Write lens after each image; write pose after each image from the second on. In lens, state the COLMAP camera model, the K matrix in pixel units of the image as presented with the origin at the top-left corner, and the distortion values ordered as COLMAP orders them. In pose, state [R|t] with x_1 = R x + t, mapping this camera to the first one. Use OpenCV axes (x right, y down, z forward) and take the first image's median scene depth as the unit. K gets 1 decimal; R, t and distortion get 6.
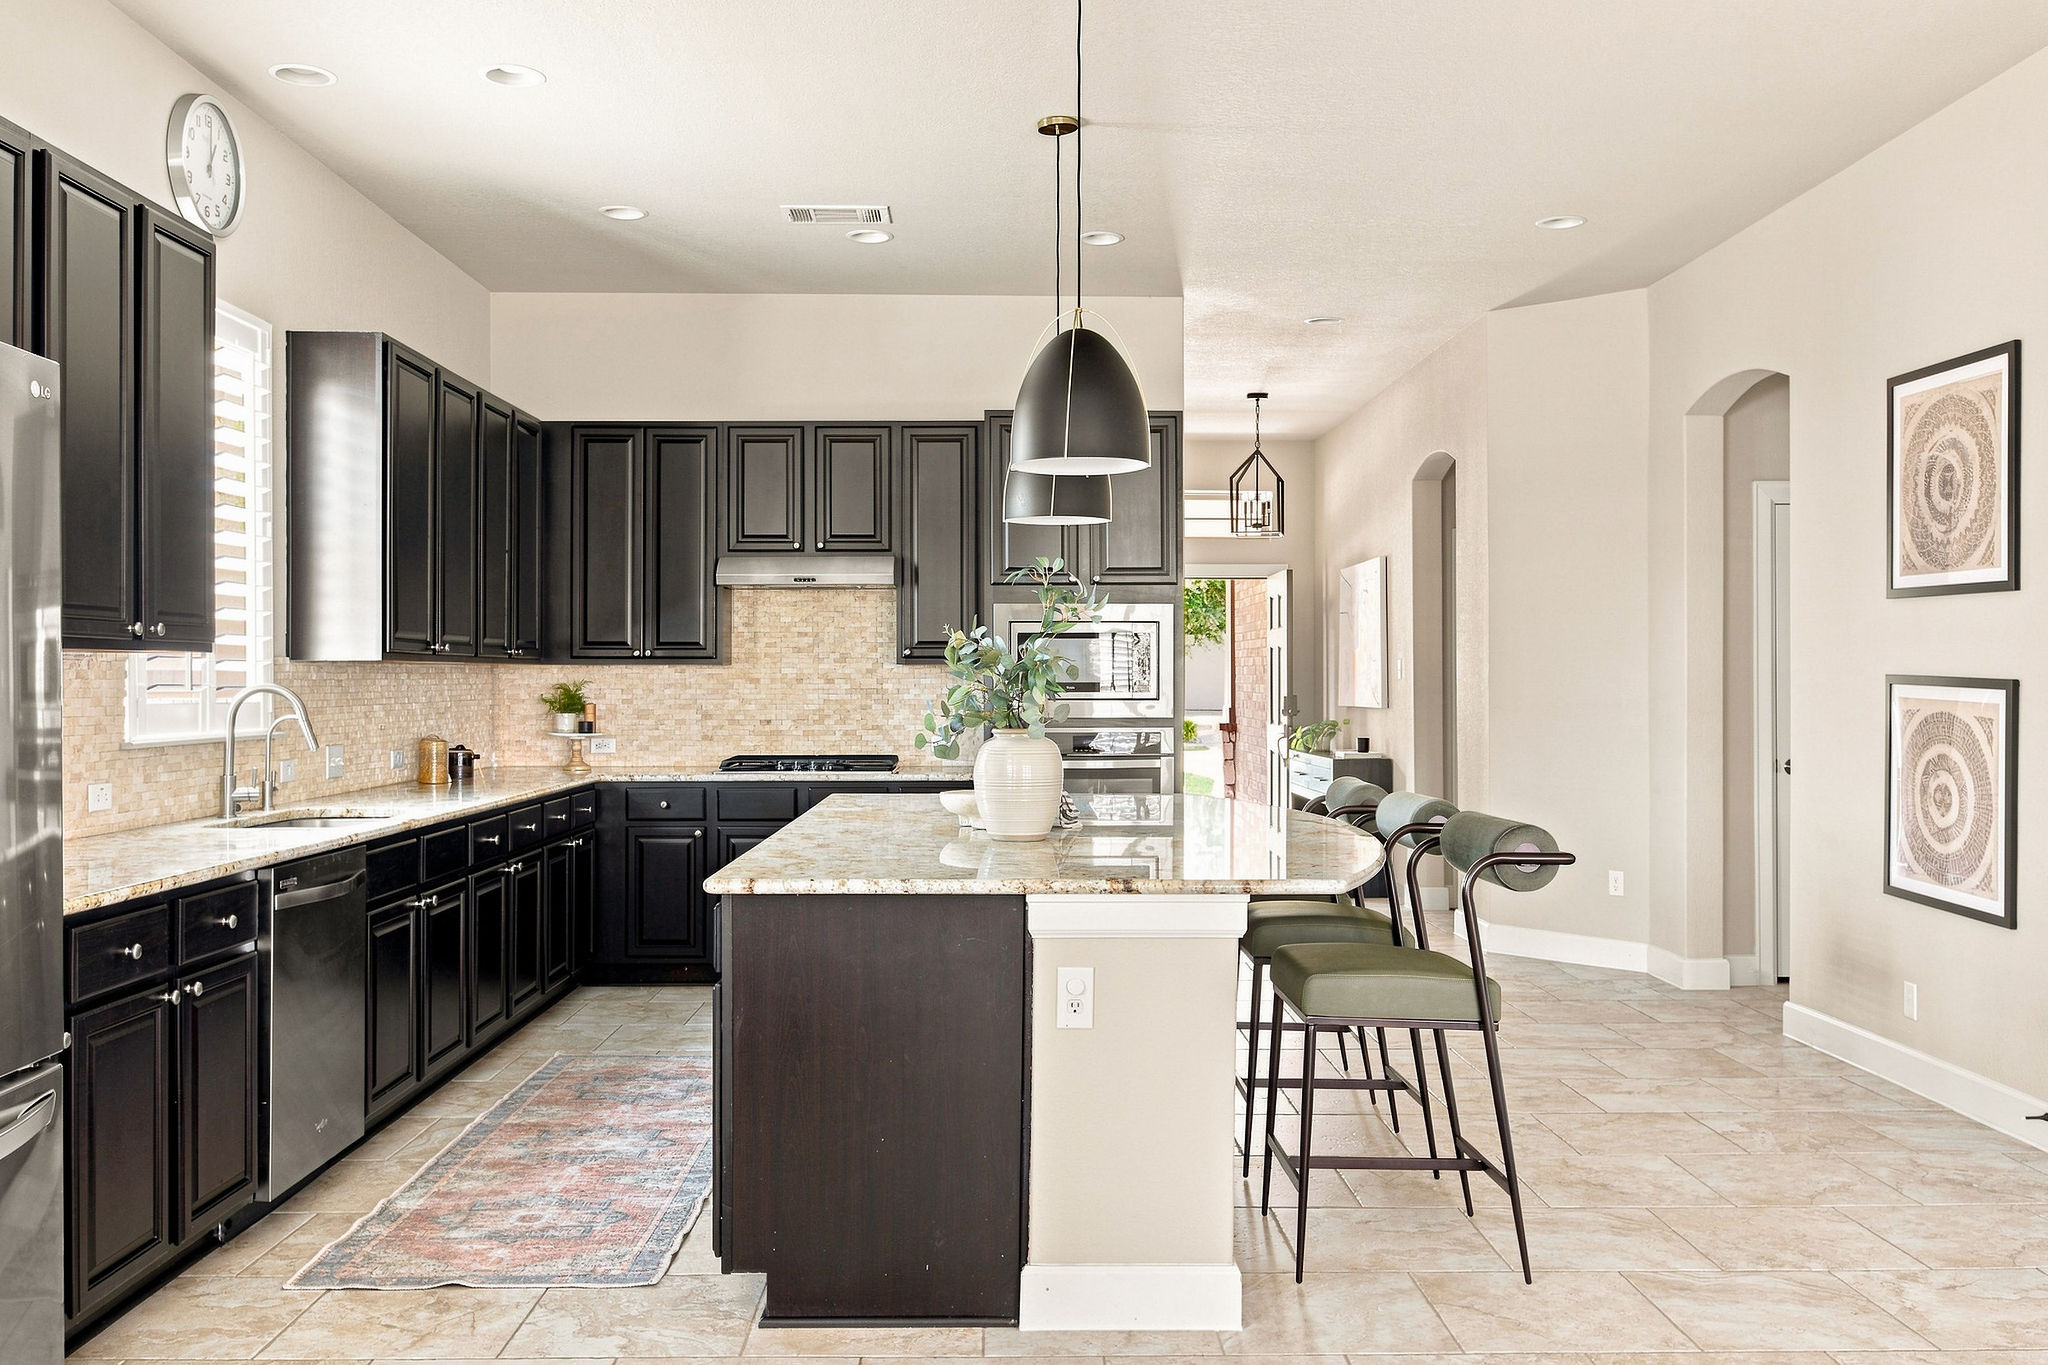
lens RADIAL K [[1741.6, 0, 1024.0], [0, 1741.6, 682.5], [0, 0, 1]] dist [-0.035066, 0.121456]
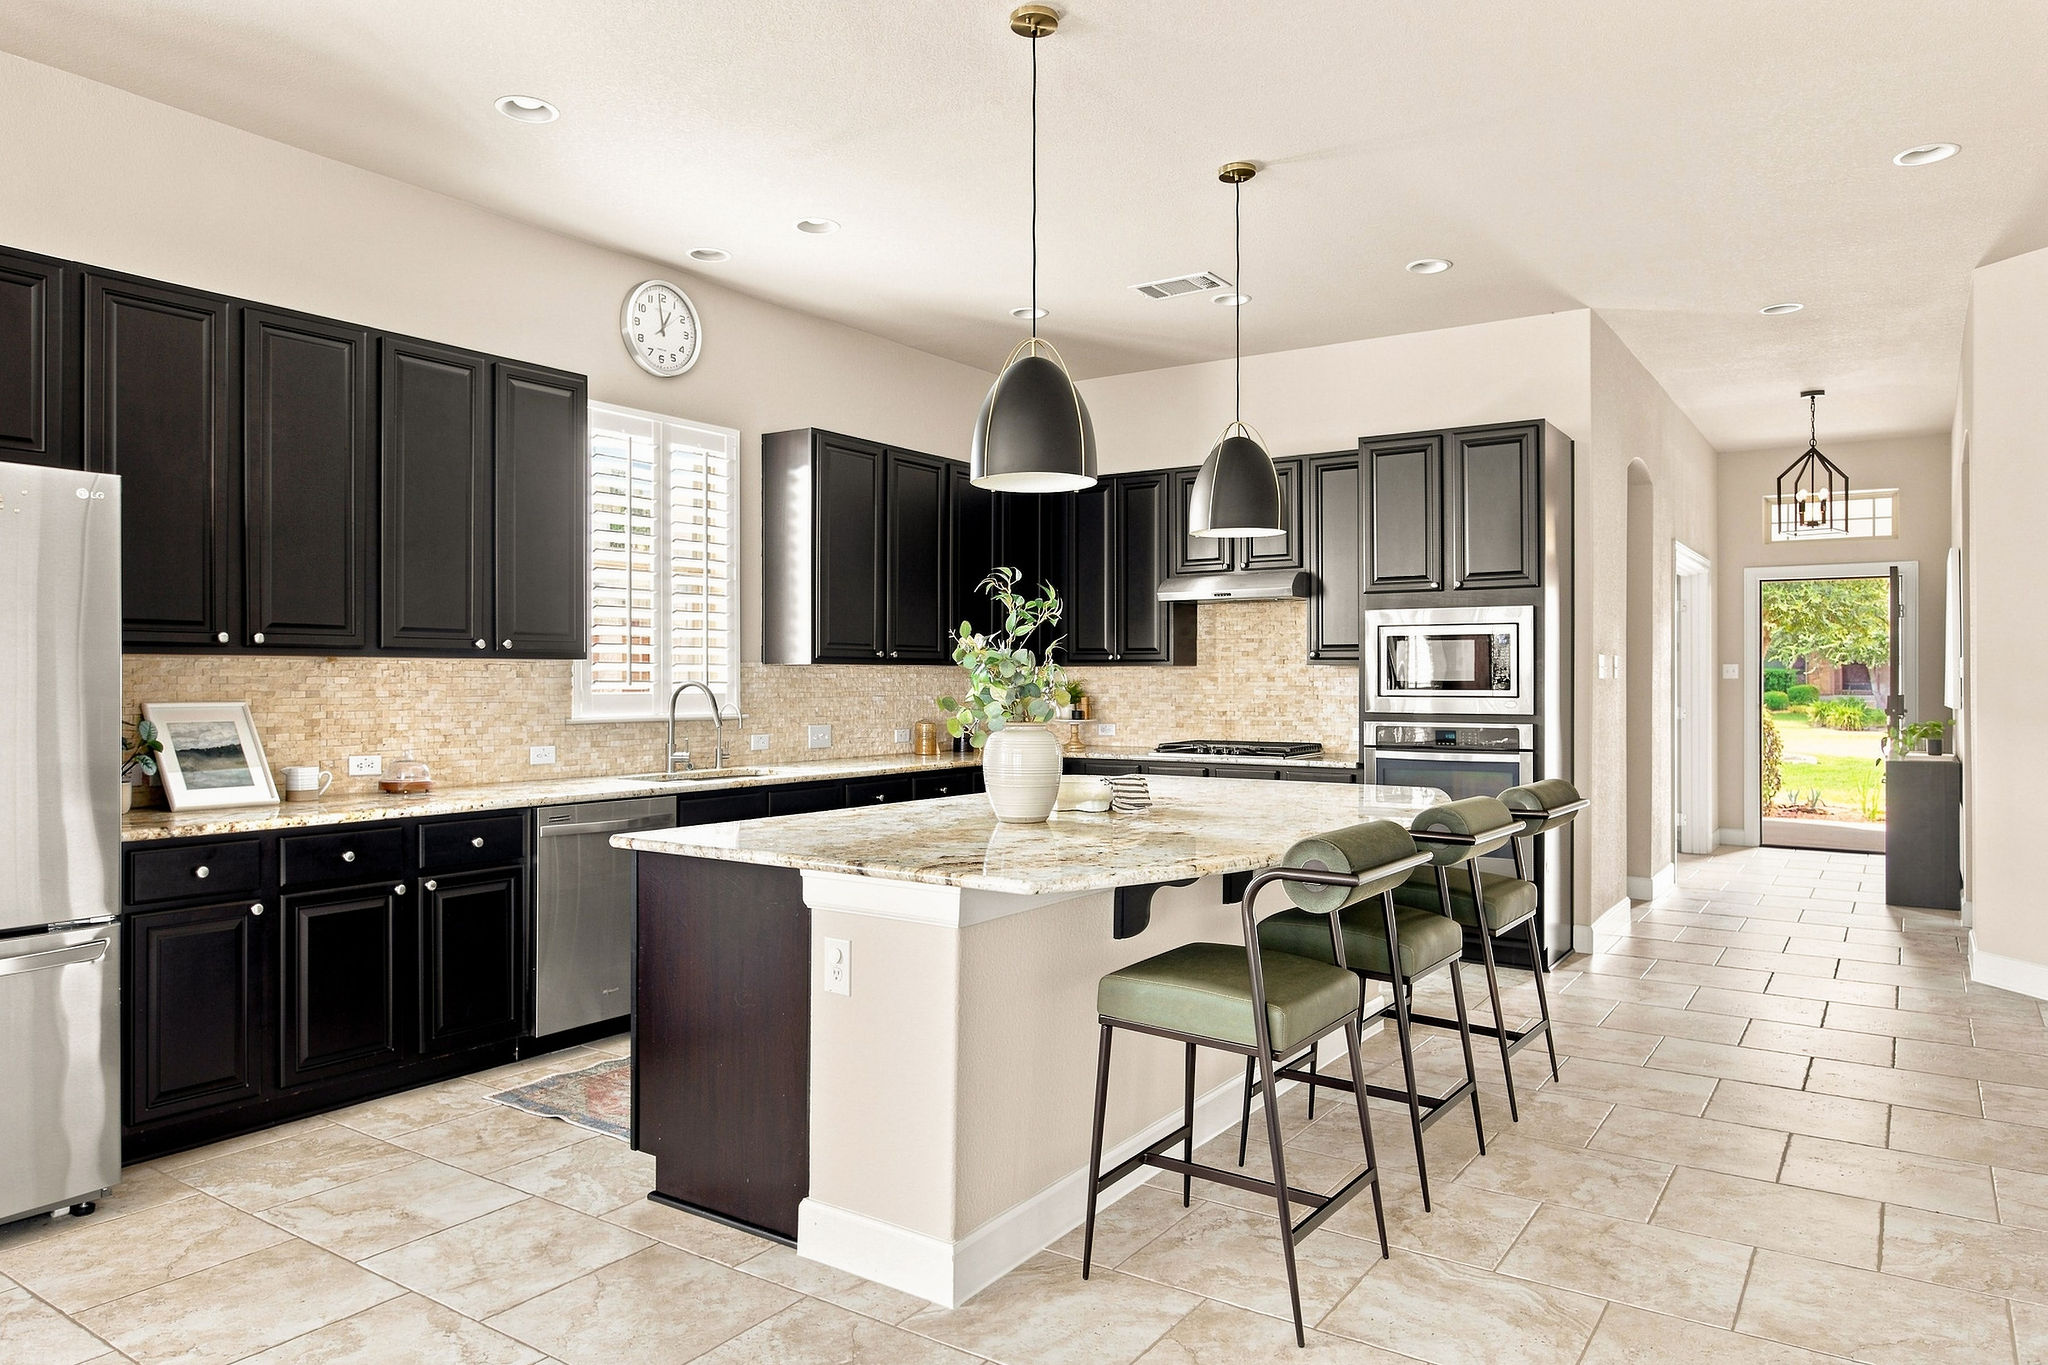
lens RADIAL K [[1324.6, 0, 1025.2], [0, 1324.6, 675.6], [0, 0, 1]] dist [-0.004051, 0.001507]
pose [[0.819965, -0.000314, -0.572413, 0.371354], [-0.001794, 0.999994, -0.003118, -0.000440], [0.572410, 0.003584, 0.819960, 0.230760]]
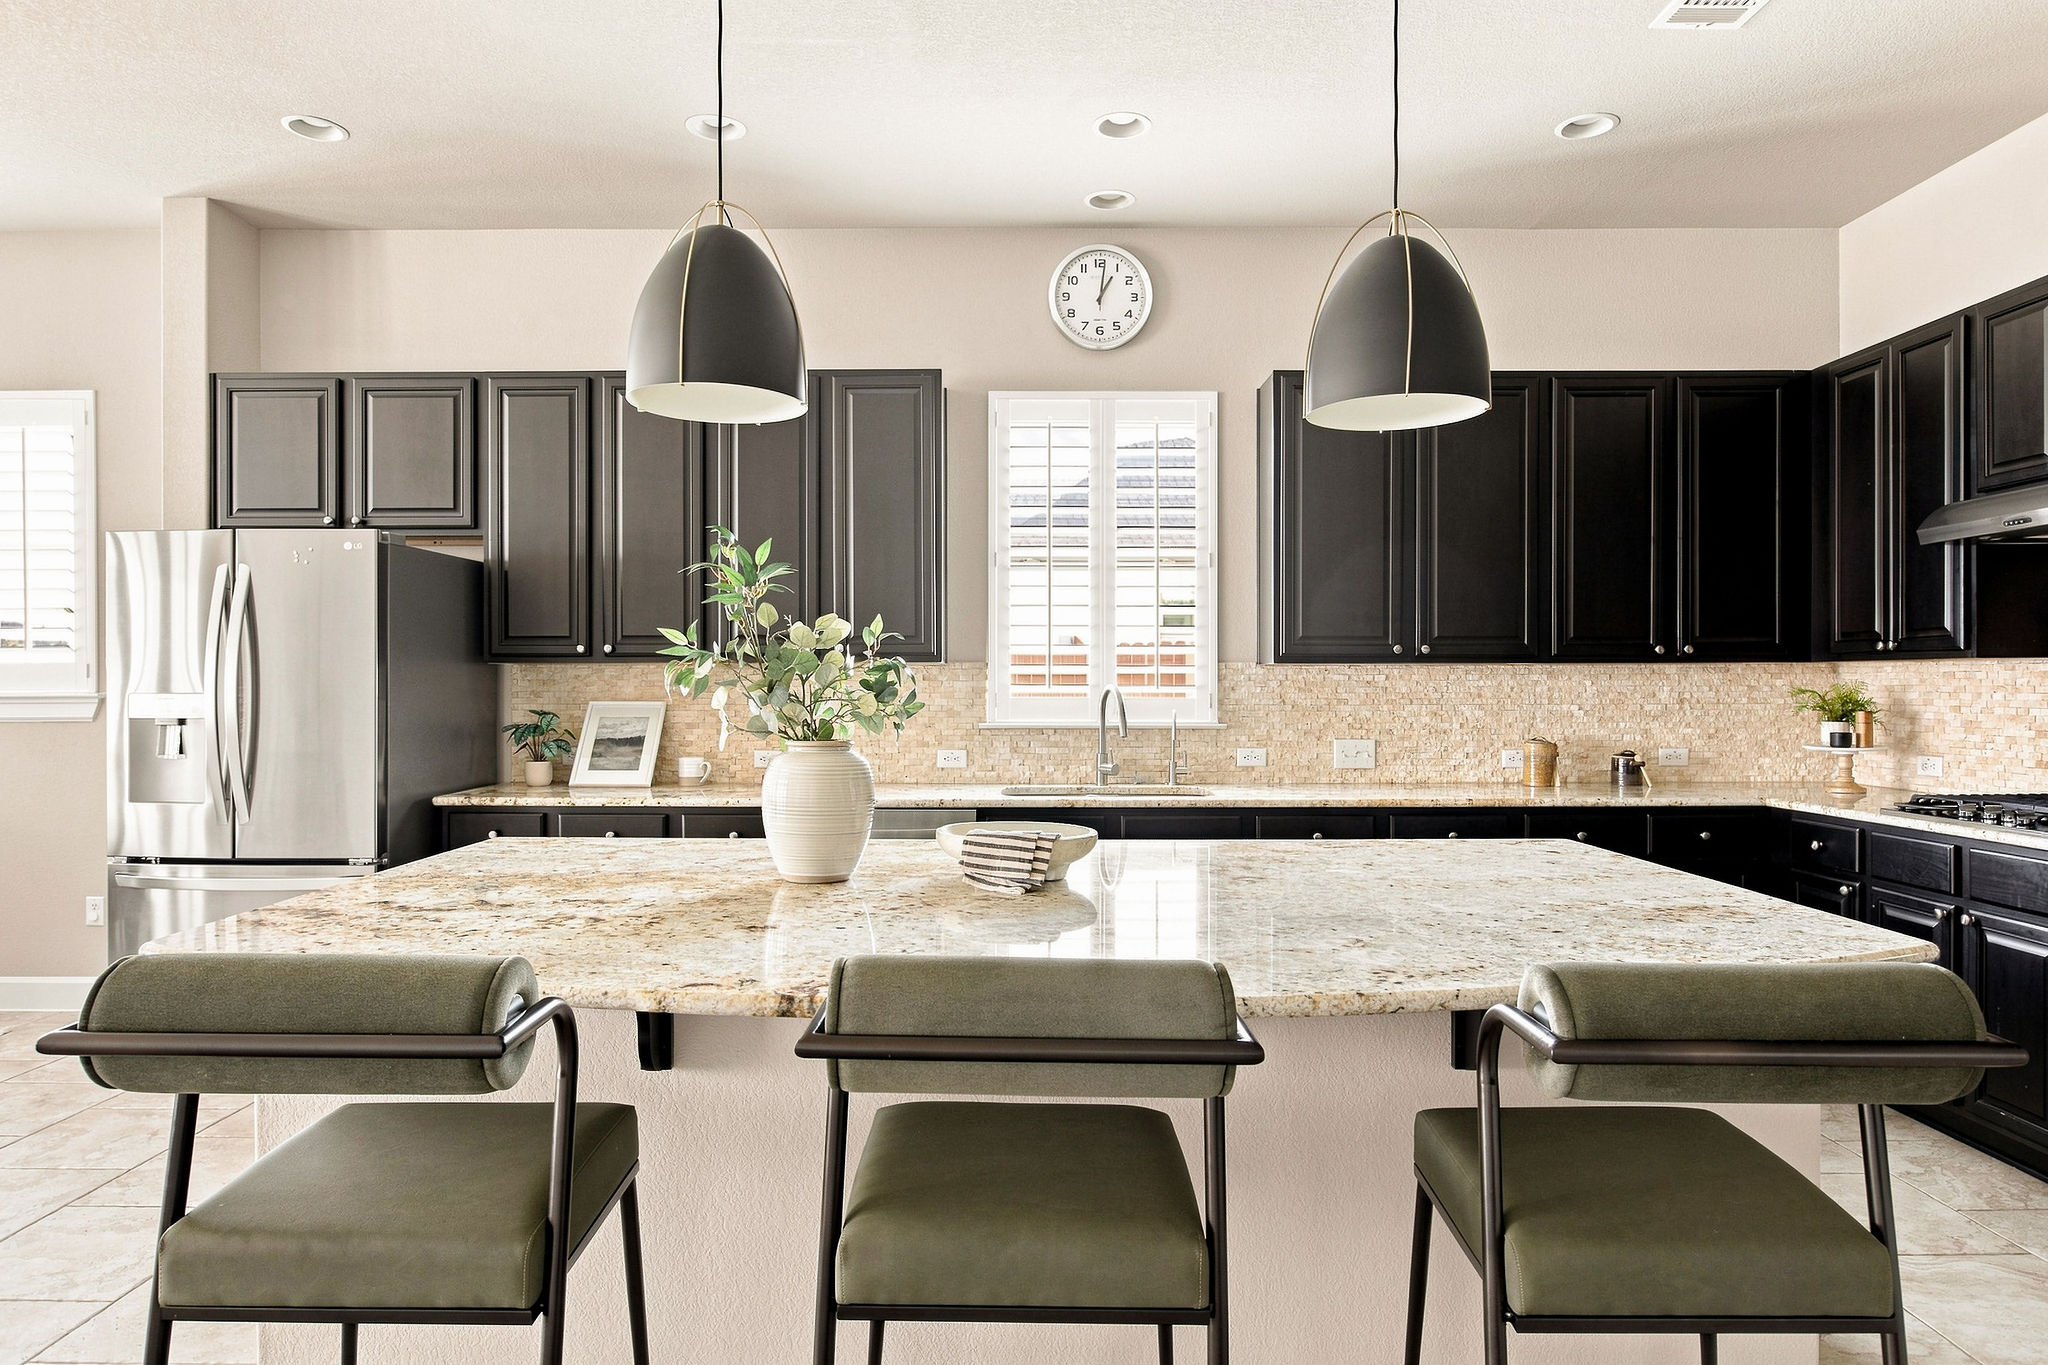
lens RADIAL K [[1300.0, 0, 1021.8], [0, 1300.0, 699.9], [0, 0, 1]] dist [0.006617, 0.001468]
pose [[-0.003864, 0.011406, -0.999927, 0.468974], [-0.001641, 0.999934, 0.011412, 0.001443], [0.999991, 0.001685, -0.003845, 0.833412]]
